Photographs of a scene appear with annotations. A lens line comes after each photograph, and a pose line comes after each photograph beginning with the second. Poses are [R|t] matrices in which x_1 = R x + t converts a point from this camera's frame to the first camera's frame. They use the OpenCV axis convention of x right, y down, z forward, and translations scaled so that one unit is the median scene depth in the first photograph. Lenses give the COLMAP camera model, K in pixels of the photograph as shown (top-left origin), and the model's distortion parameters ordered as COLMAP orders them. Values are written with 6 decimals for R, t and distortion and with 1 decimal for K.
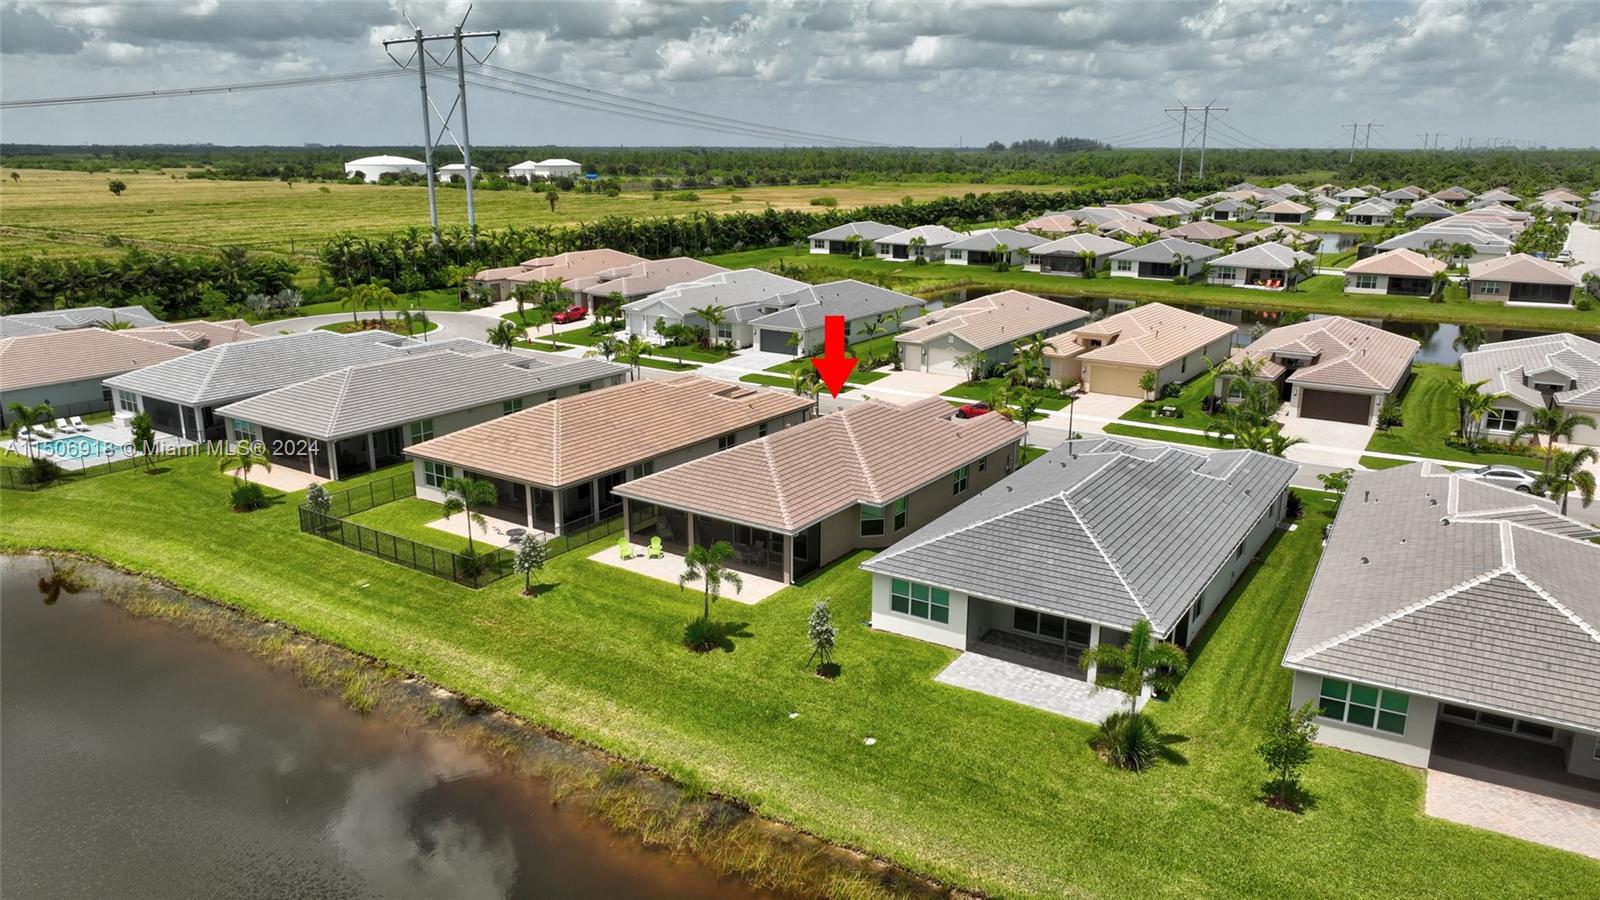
lens RADIAL K [[1131.2, 0, 803.0], [0, 1131.2, 452.1], [0, 0, 1]] dist [0.006201, 0.004328]
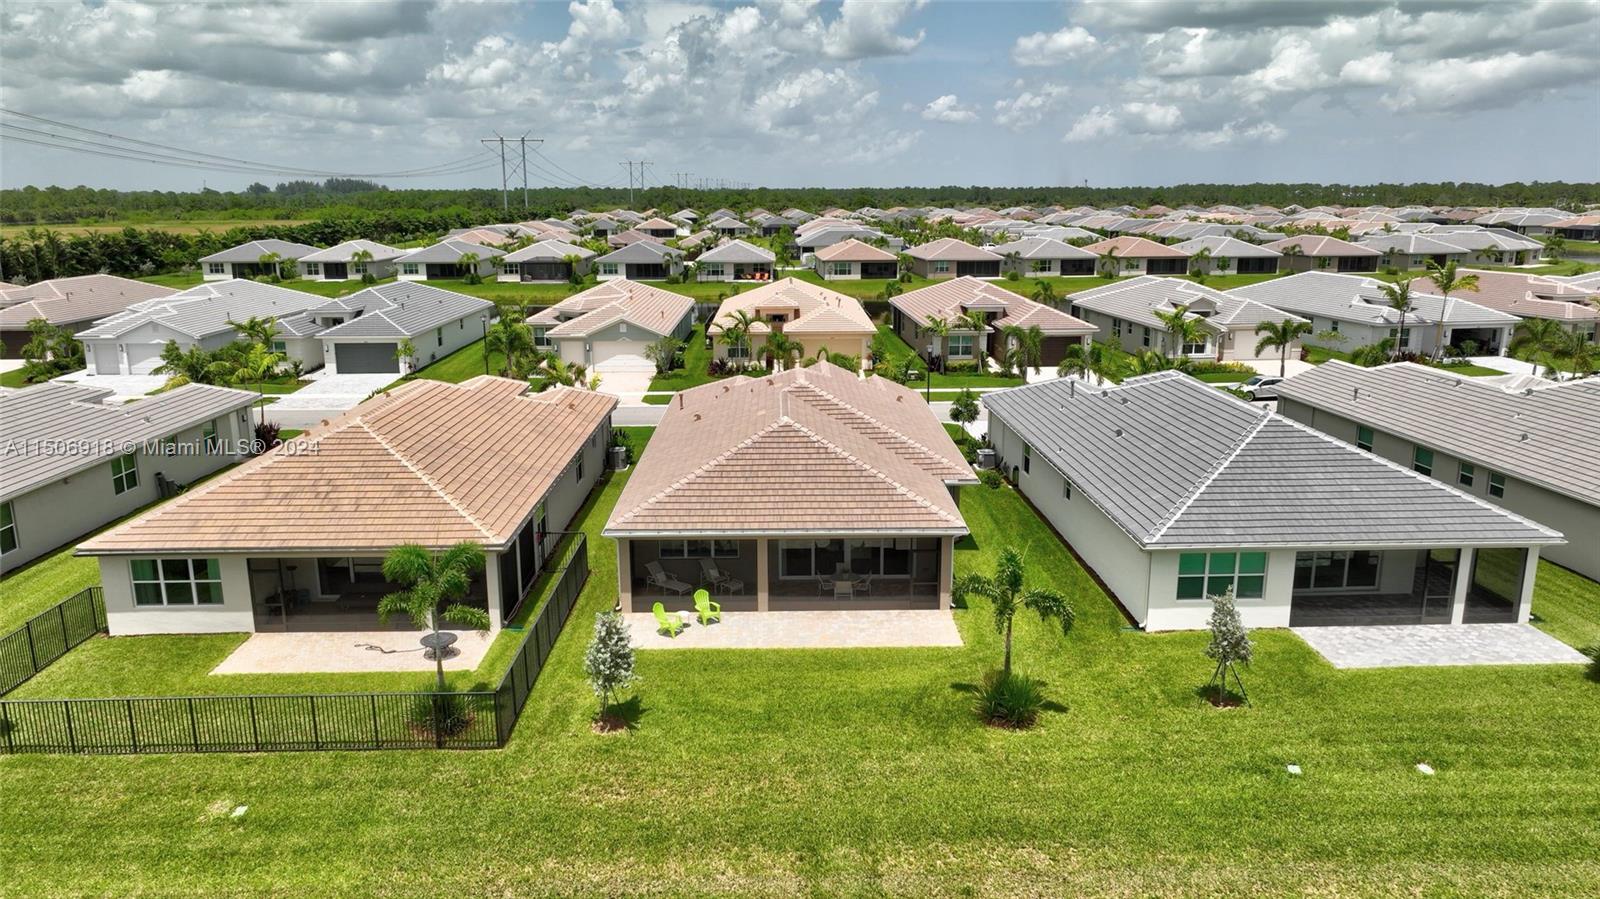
lens RADIAL K [[1128.8, 0, 801.3], [0, 1128.8, 454.9], [0, 0, 1]] dist [0.005008, 0.007396]
pose [[0.816022, -0.139831, 0.560852, -0.115805], [0.159551, 0.987091, 0.013958, 0.000489], [-0.555564, 0.078095, 0.827798, 0.123250]]
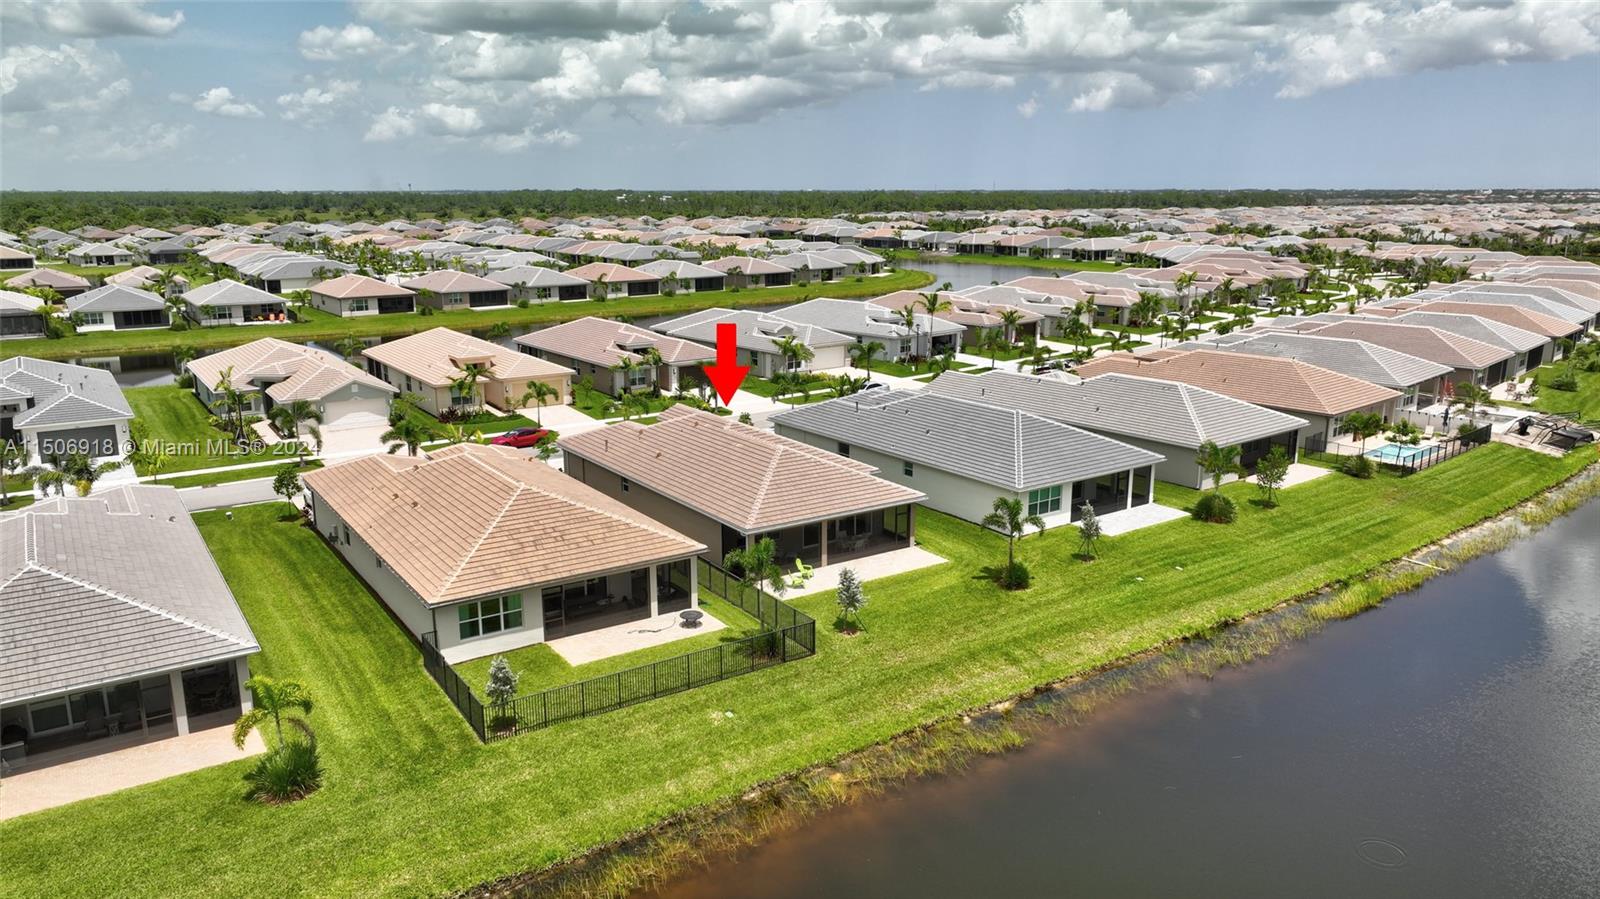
lens RADIAL K [[1131.2, 0, 803.0], [0, 1131.2, 451.6], [0, 0, 1]] dist [0.006201, 0.004328]
pose [[0.365100, -0.215742, 0.905625, -0.274375], [0.248069, 0.960152, 0.128723, -0.038463], [-0.897309, 0.177661, 0.404070, 0.159213]]
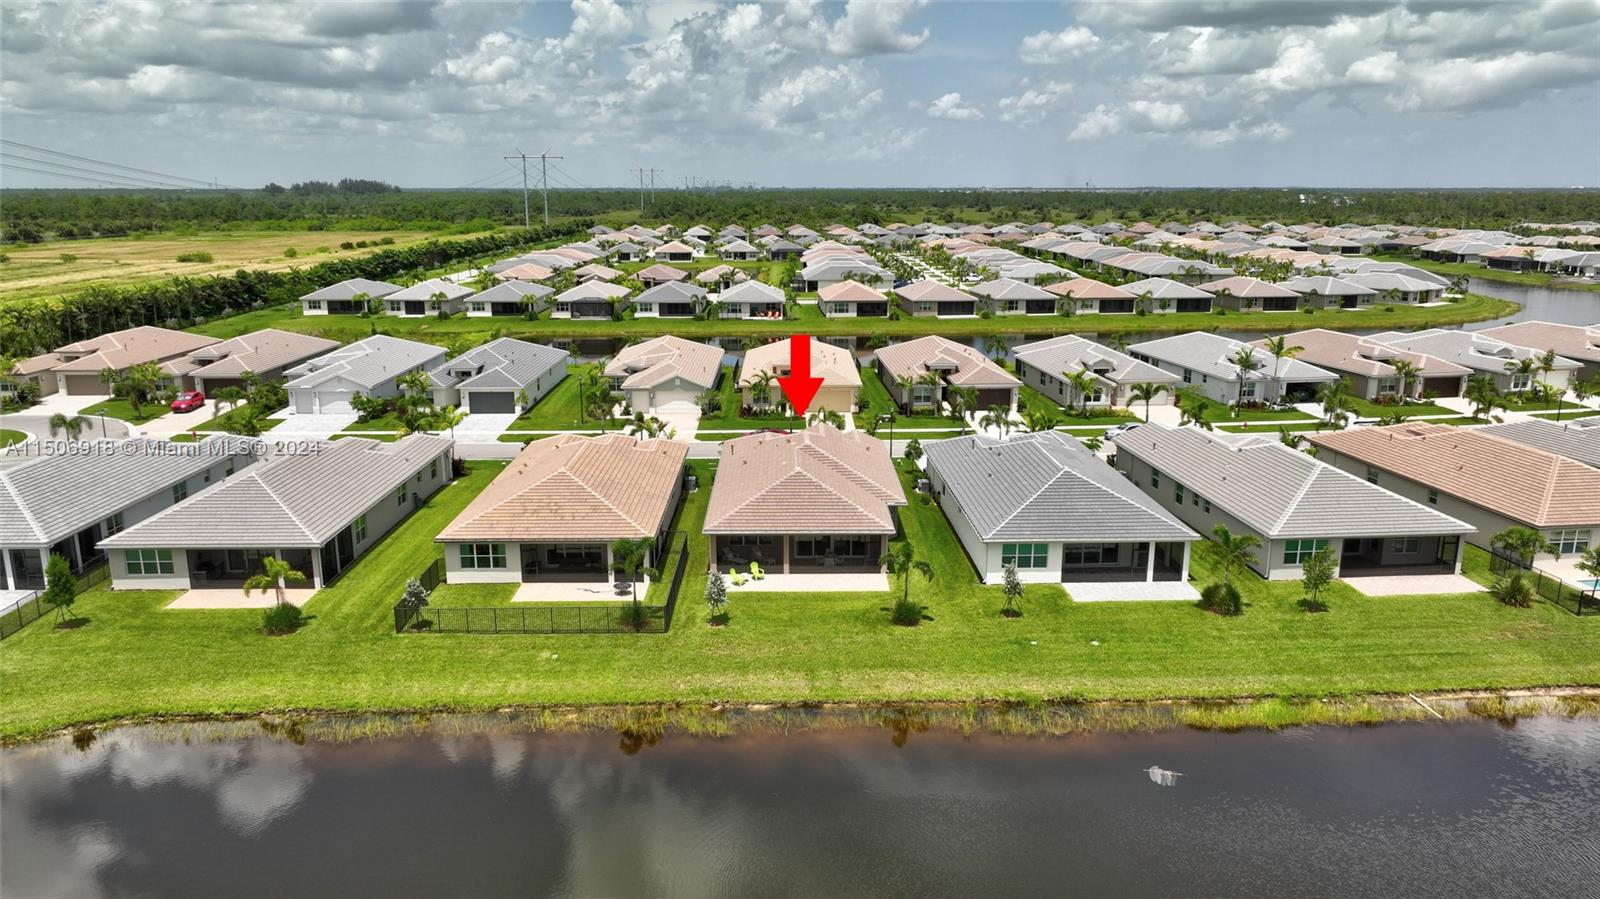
lens RADIAL K [[1131.2, 0, 803.0], [0, 1131.2, 451.6], [0, 0, 1]] dist [0.006201, 0.004328]
pose [[0.817576, -0.135865, 0.559563, -0.200668], [0.154477, 0.987895, 0.014160, -0.013054], [-0.554713, 0.074863, 0.828667, -0.003902]]
